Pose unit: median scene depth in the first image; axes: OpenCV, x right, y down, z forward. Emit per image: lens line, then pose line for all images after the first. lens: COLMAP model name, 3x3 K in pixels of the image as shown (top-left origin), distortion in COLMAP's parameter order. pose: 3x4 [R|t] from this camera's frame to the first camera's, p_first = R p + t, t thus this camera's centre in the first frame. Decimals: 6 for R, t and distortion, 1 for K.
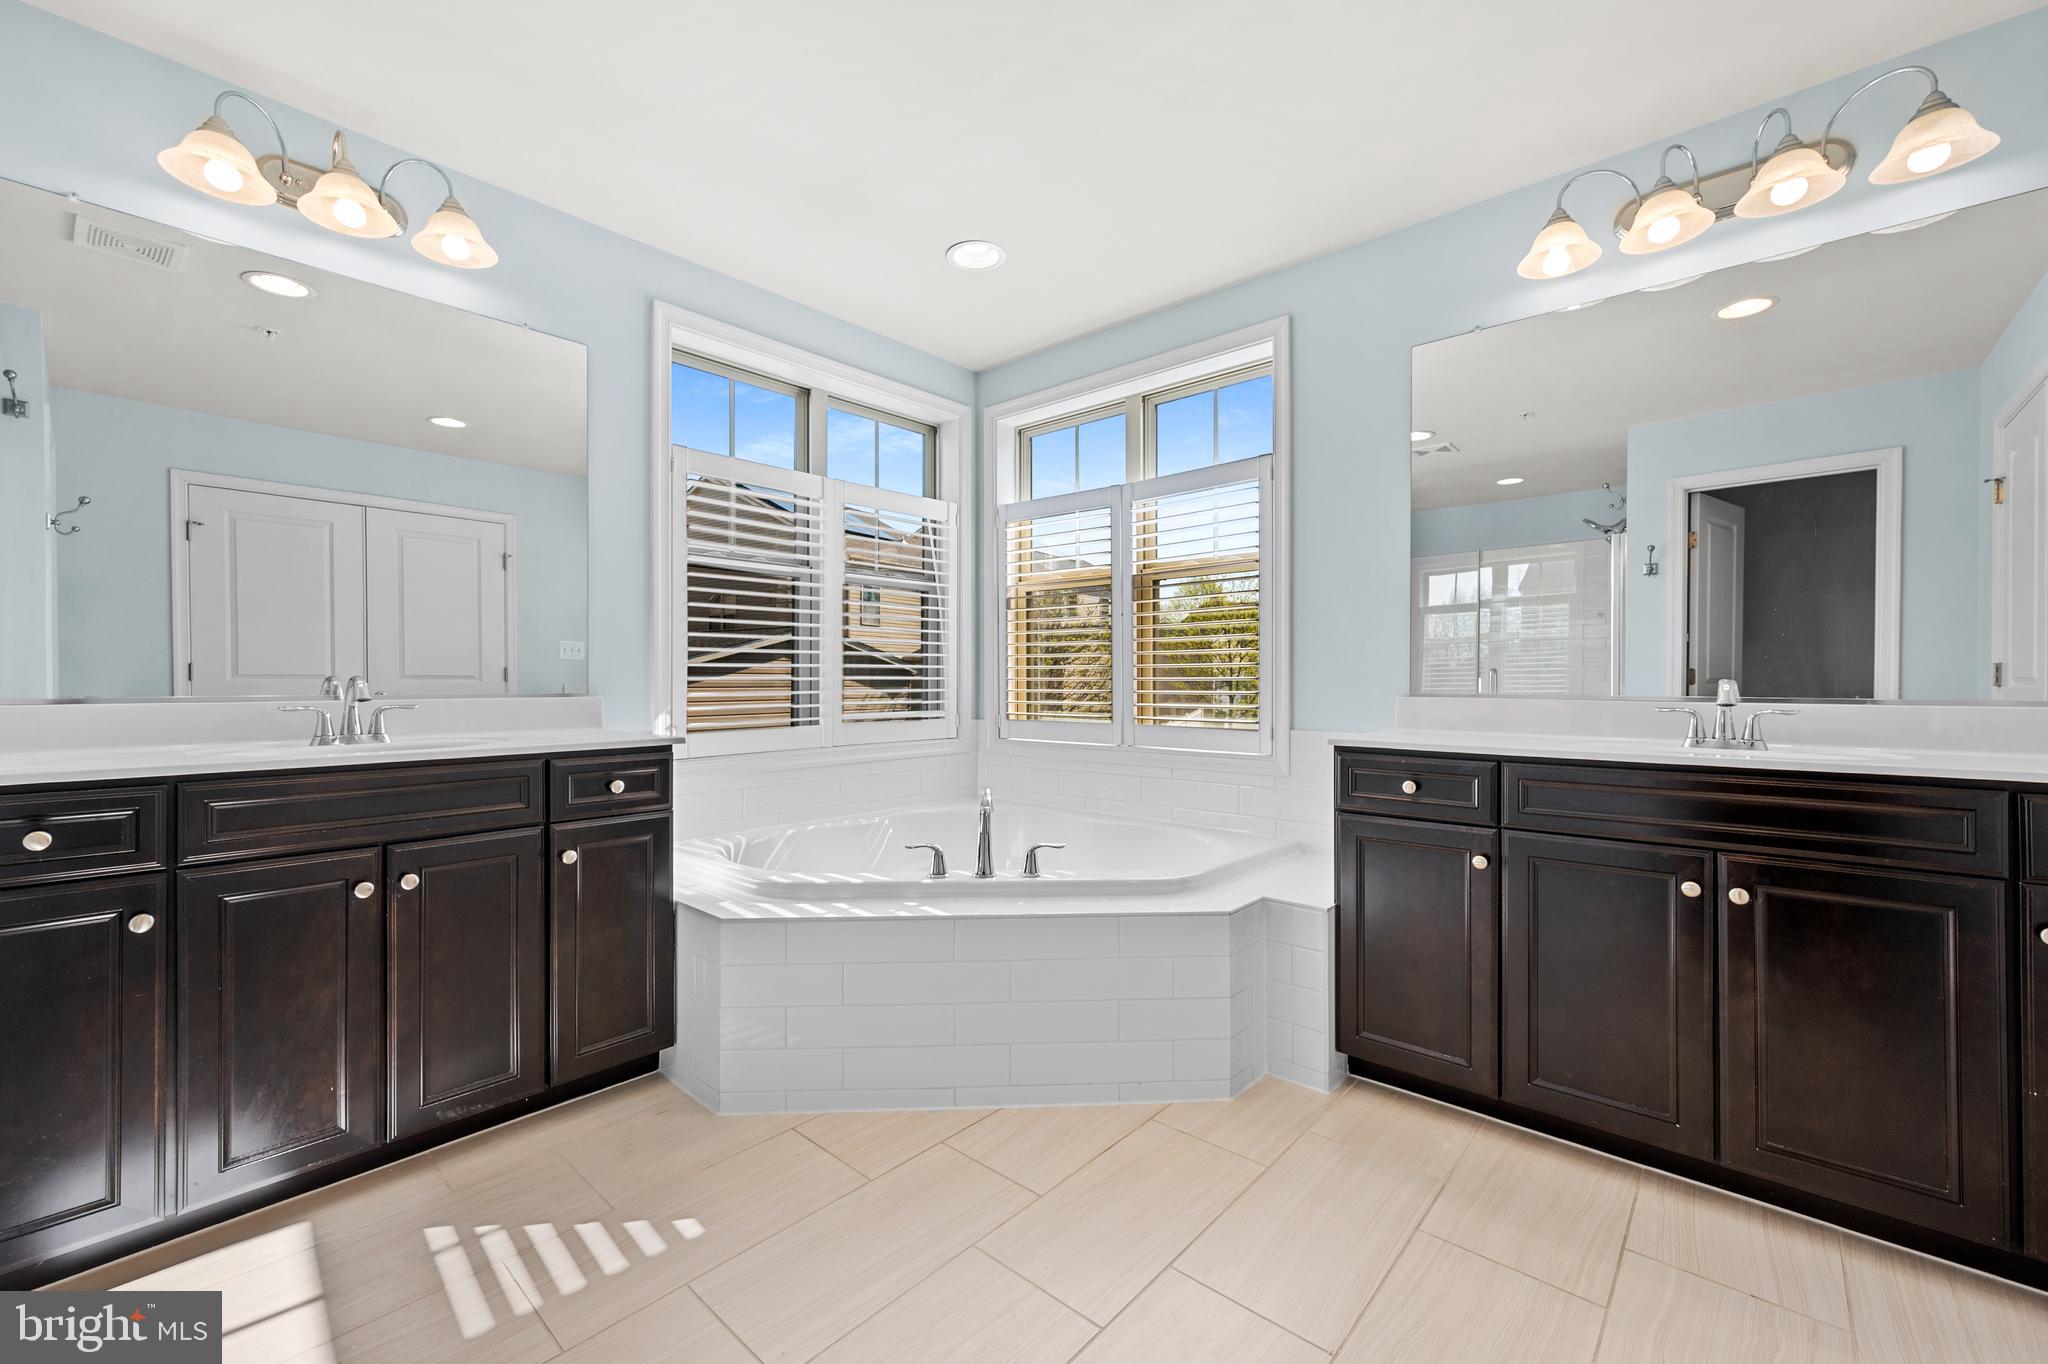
lens RADIAL K [[806.4, 0, 1020.1], [0, 806.4, 677.1], [0, 0, 1]] dist [-0.002649, -0.001699]
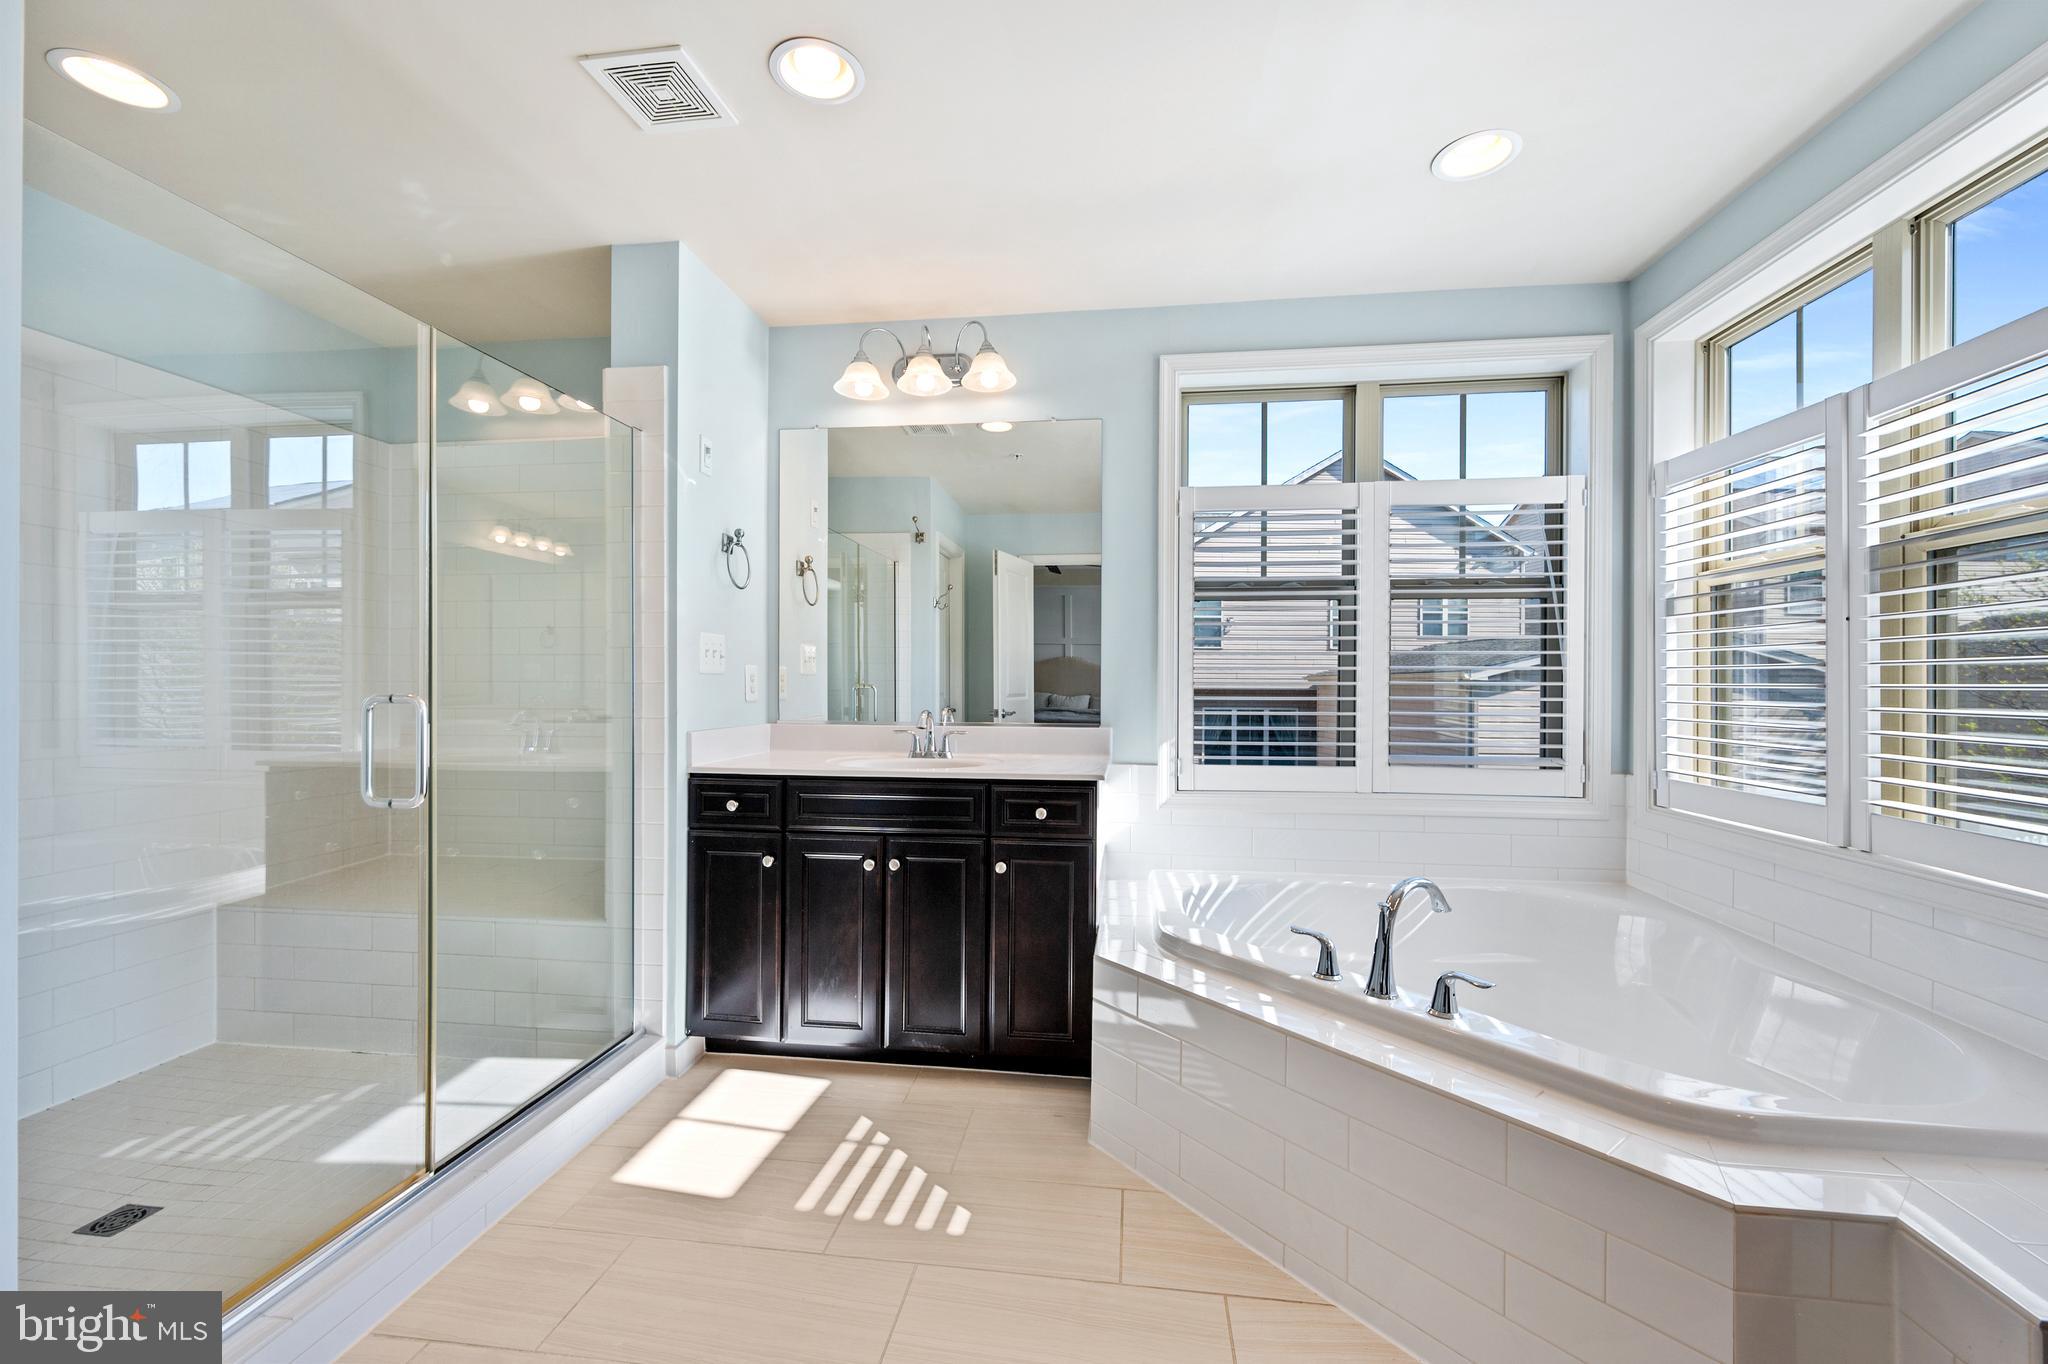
lens RADIAL K [[806.4, 0, 1027.3], [0, 806.4, 683.1], [0, 0, 1]] dist [-0.002649, -0.001699]
pose [[0.577629, 0.002556, -0.816295, 0.260315], [-0.002809, 0.999995, 0.001144, -0.030857], [0.816294, 0.001633, 0.577634, 0.200248]]
